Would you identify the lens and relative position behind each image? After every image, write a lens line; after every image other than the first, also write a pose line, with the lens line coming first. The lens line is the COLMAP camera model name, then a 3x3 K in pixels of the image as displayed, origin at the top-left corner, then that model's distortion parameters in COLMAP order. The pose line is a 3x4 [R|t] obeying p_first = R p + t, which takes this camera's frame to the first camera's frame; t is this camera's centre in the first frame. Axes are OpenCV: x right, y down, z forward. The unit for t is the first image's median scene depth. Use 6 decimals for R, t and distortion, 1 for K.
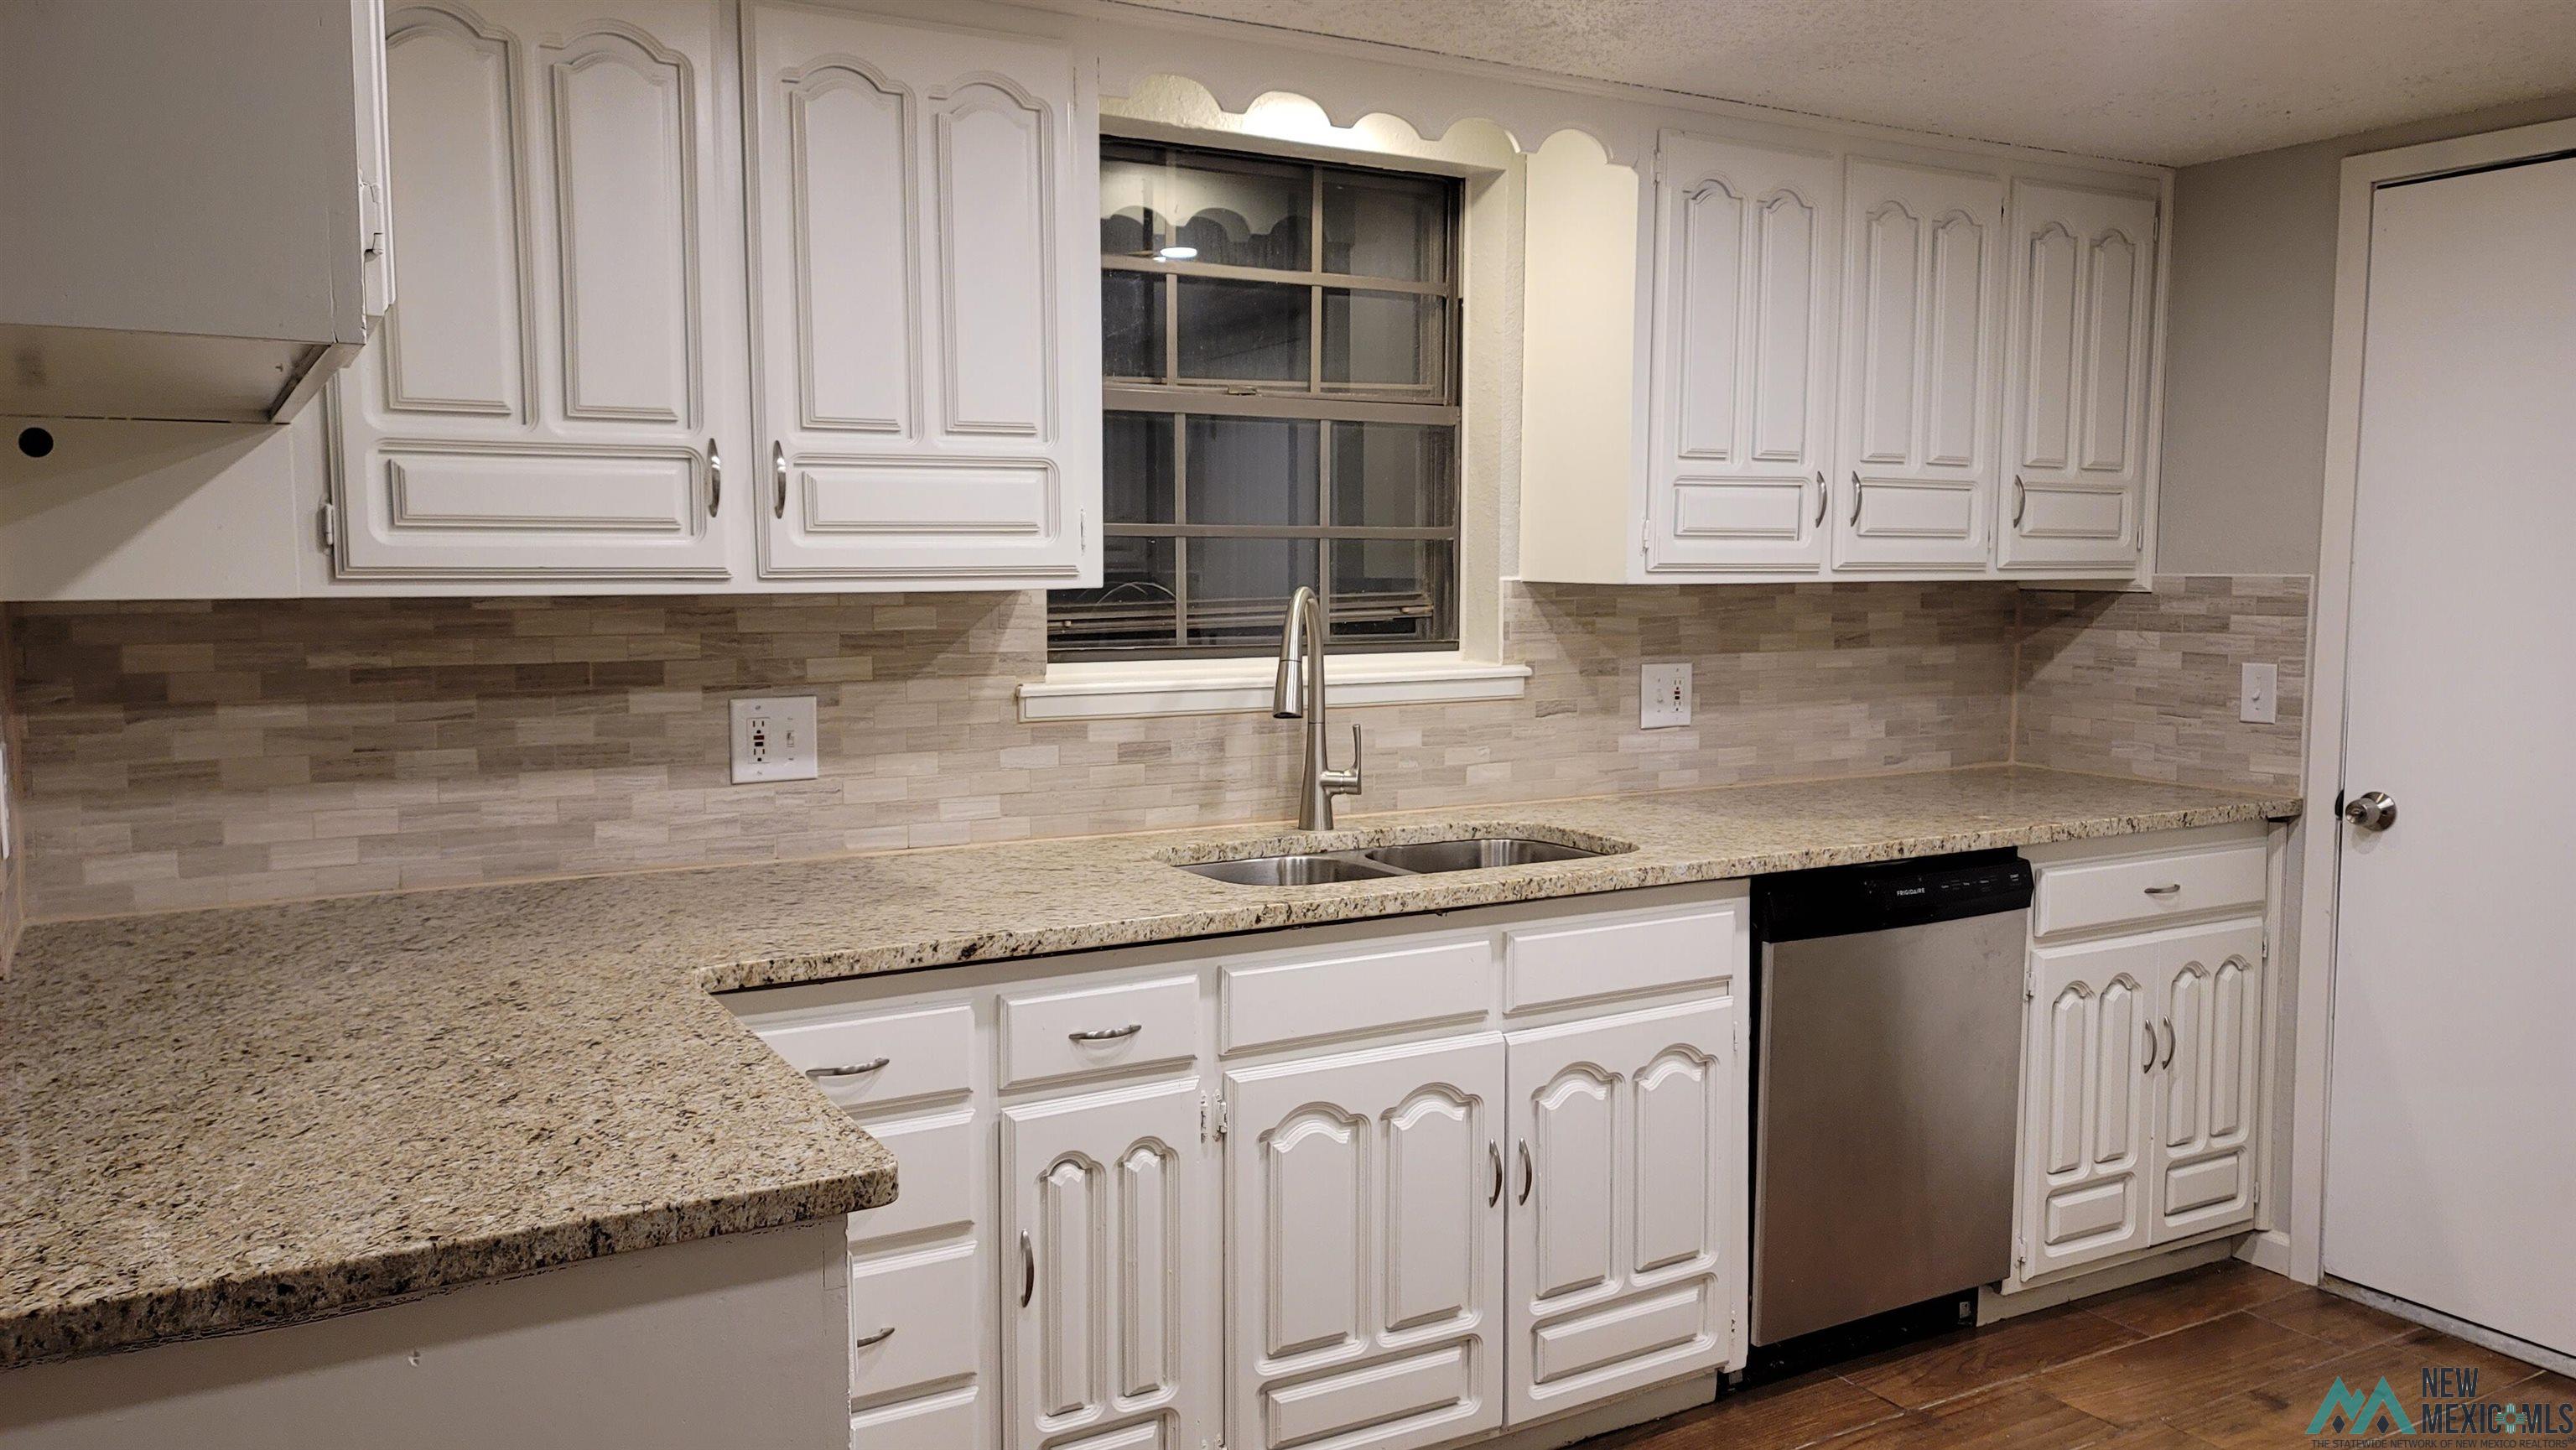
lens RADIAL K [[1884.2, 0, 1274.2], [0, 1884.2, 717.0], [0, 0, 1]] dist [0.096196, -0.094213]
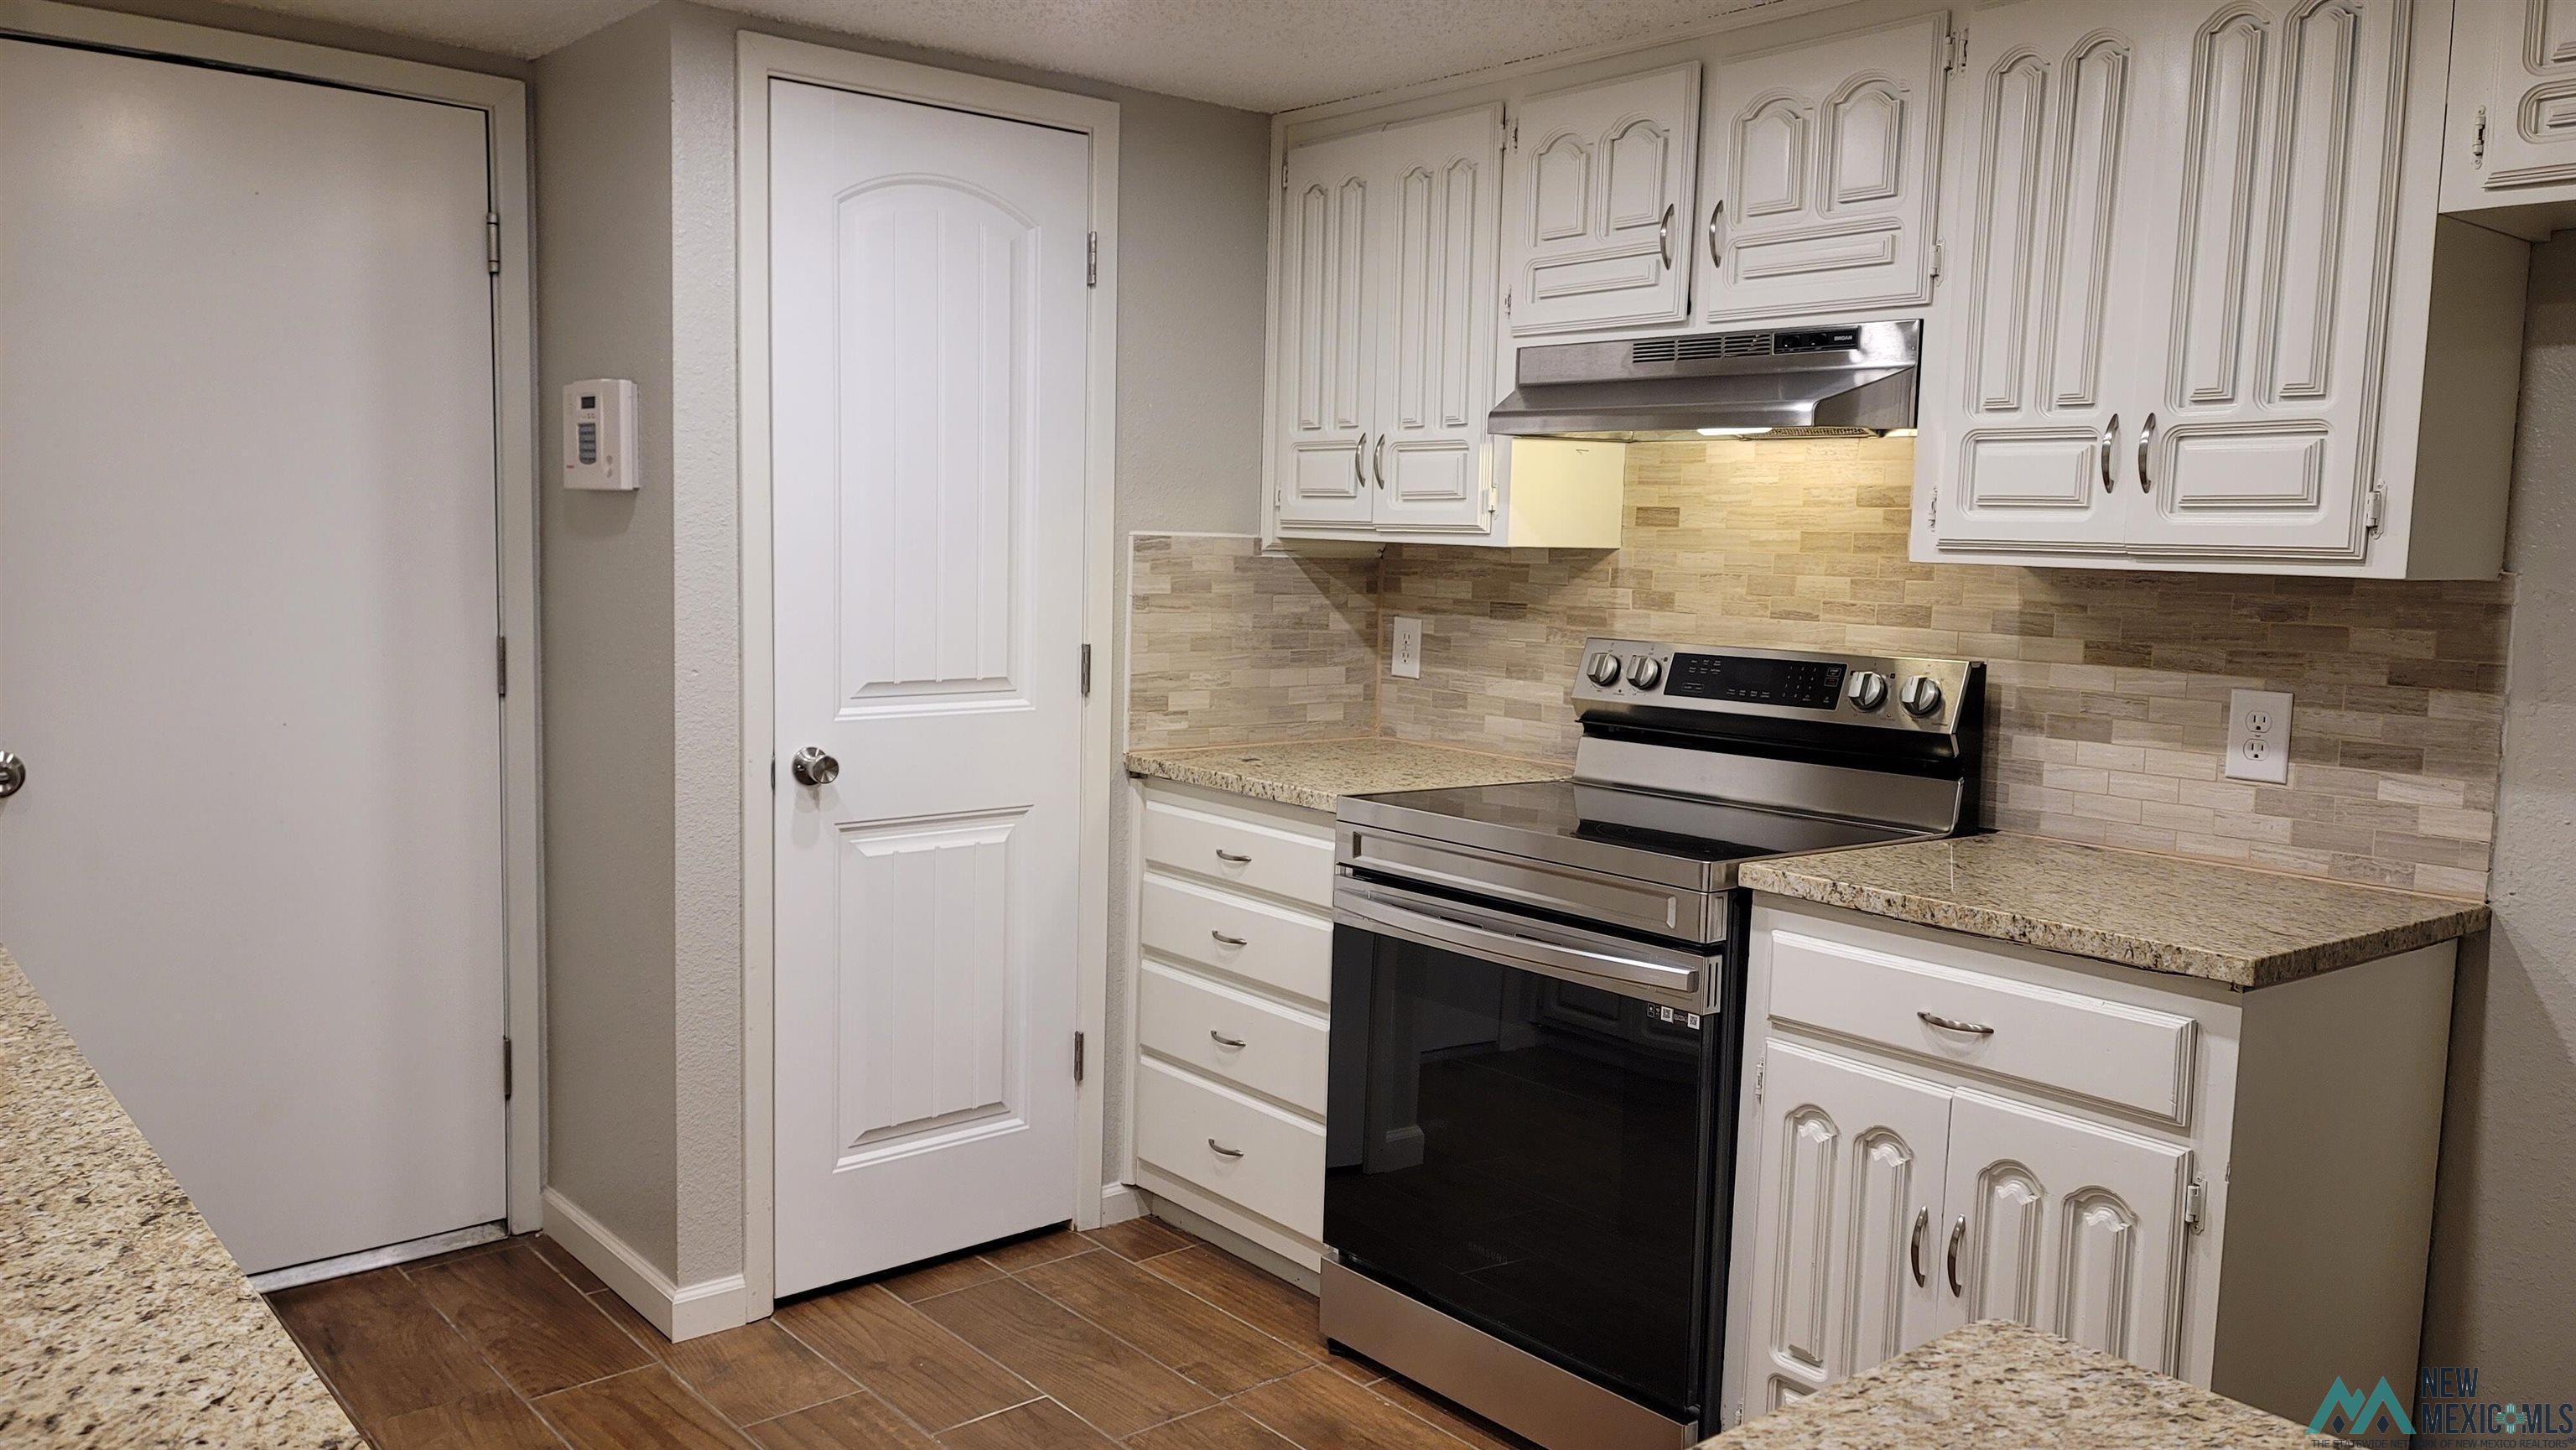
lens RADIAL K [[1884.2, 0, 1274.2], [0, 1884.2, 717.0], [0, 0, 1]] dist [0.096196, -0.094213]
pose [[0.188275, 0.111094, -0.975813, 0.953209], [-0.110321, 0.989686, 0.091388, -0.047456], [0.975901, 0.090446, 0.198589, 0.554110]]
